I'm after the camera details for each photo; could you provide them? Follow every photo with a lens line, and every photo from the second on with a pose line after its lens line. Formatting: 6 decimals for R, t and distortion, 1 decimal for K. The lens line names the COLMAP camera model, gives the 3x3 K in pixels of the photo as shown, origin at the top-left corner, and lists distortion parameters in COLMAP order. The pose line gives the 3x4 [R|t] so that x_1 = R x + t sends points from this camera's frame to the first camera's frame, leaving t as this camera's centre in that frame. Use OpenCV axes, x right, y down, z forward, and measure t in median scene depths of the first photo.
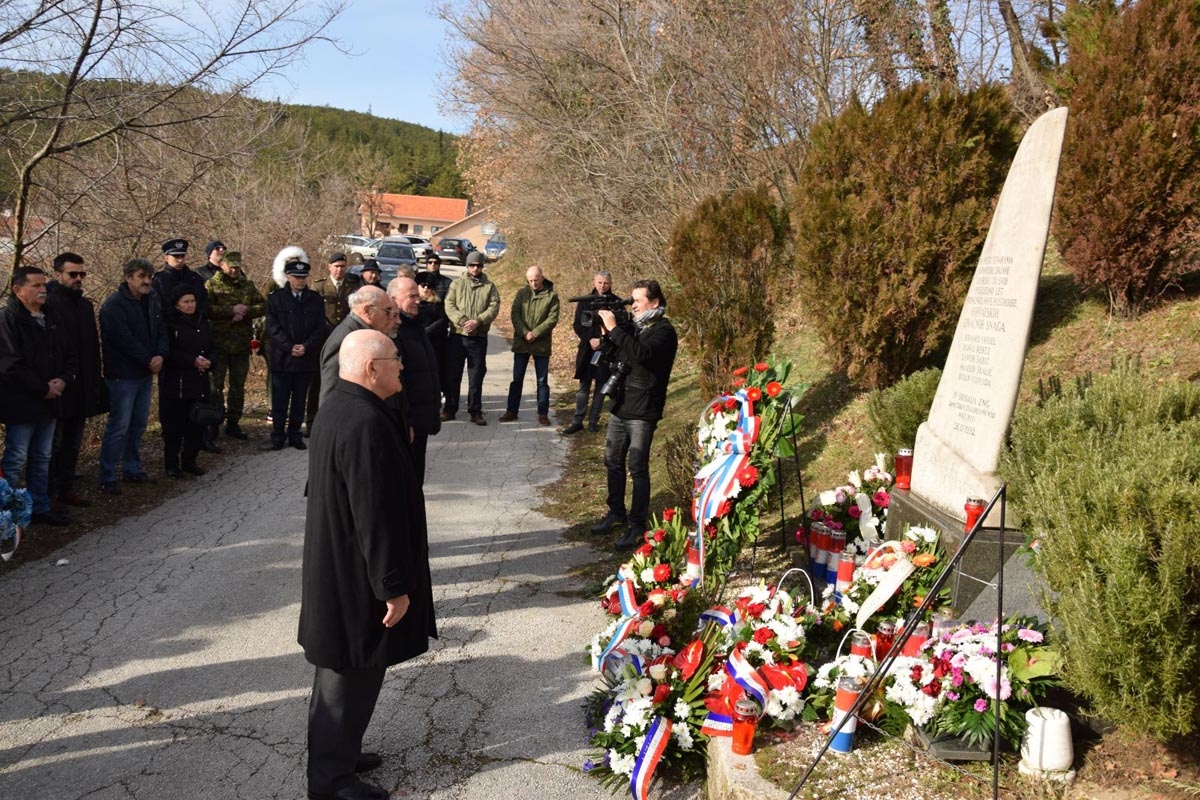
lens RADIAL K [[949.5, 0, 600.0], [0, 949.5, 400.0], [0, 0, 1]] dist [-0.158377, 0.132312]
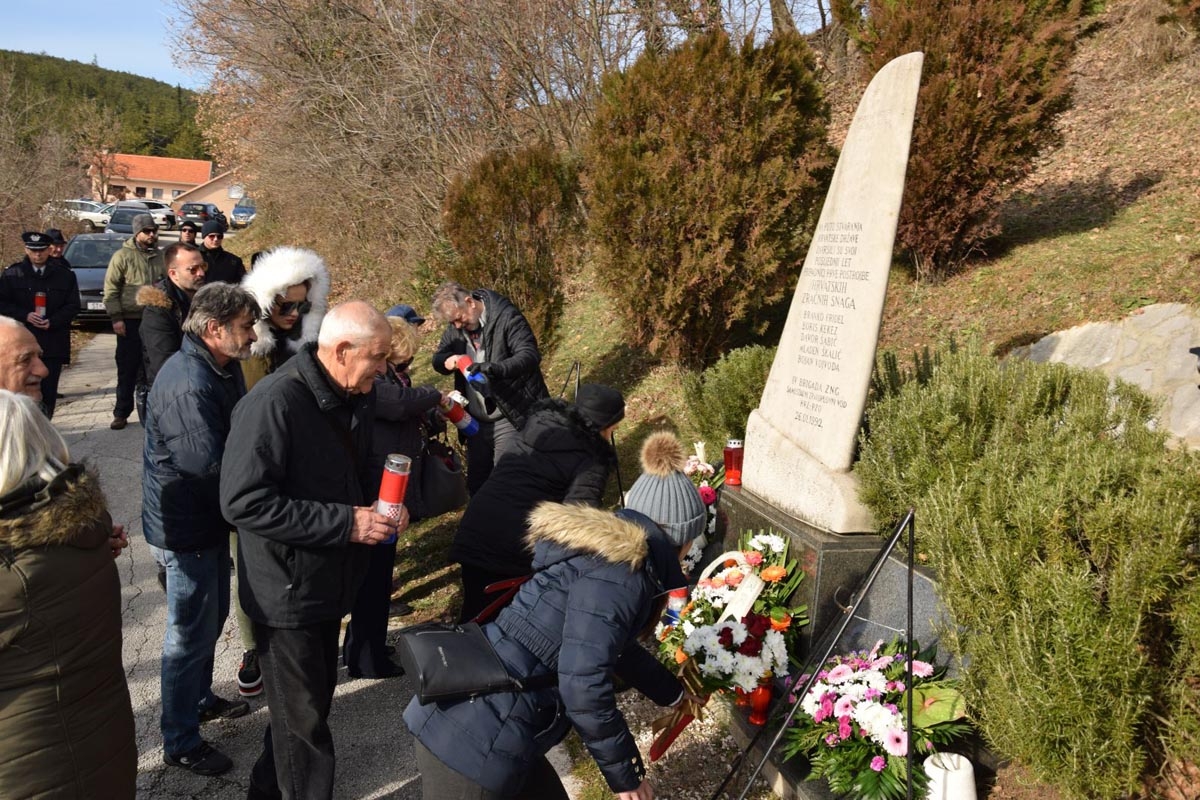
lens RADIAL K [[947.2, 0, 600.0], [0, 947.2, 400.0], [0, 0, 1]] dist [-0.158706, 0.131198]
pose [[0.968492, -0.046953, 0.244578, -0.011083], [0.037097, 0.998309, 0.044752, -0.024558], [-0.246266, -0.034269, 0.968596, 0.134424]]
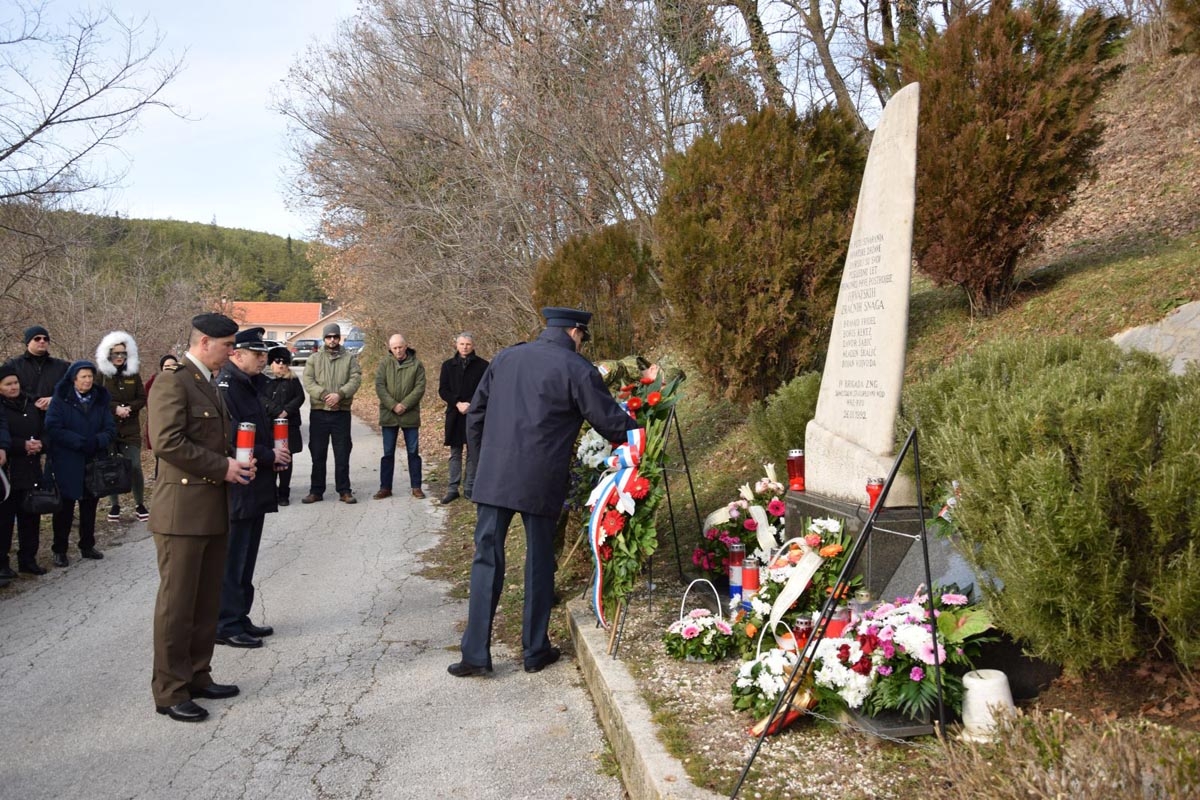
lens RADIAL K [[949.5, 0, 600.0], [0, 949.5, 400.0], [0, 0, 1]] dist [-0.158377, 0.132312]
pose [[0.986453, -0.080780, 0.142778, -0.008487], [0.094162, 0.991518, -0.089585, 0.056504], [-0.134331, 0.101816, 0.985692, 0.043521]]
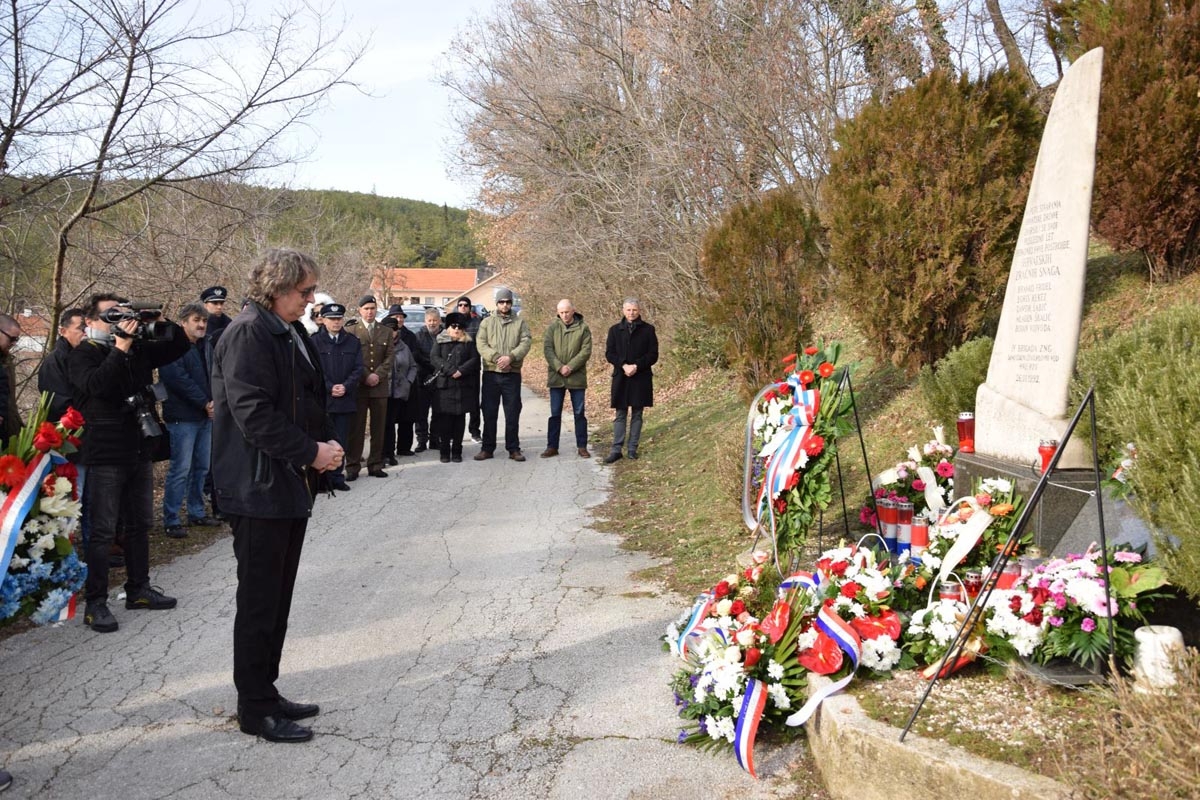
lens RADIAL K [[951.4, 0, 600.0], [0, 951.4, 400.0], [0, 0, 1]] dist [-0.157087, 0.136069]
pose [[0.997326, -0.071201, -0.016480, -0.036804], [0.069940, 0.995272, -0.067399, 0.063711], [0.021201, 0.066066, 0.997590, -0.000860]]
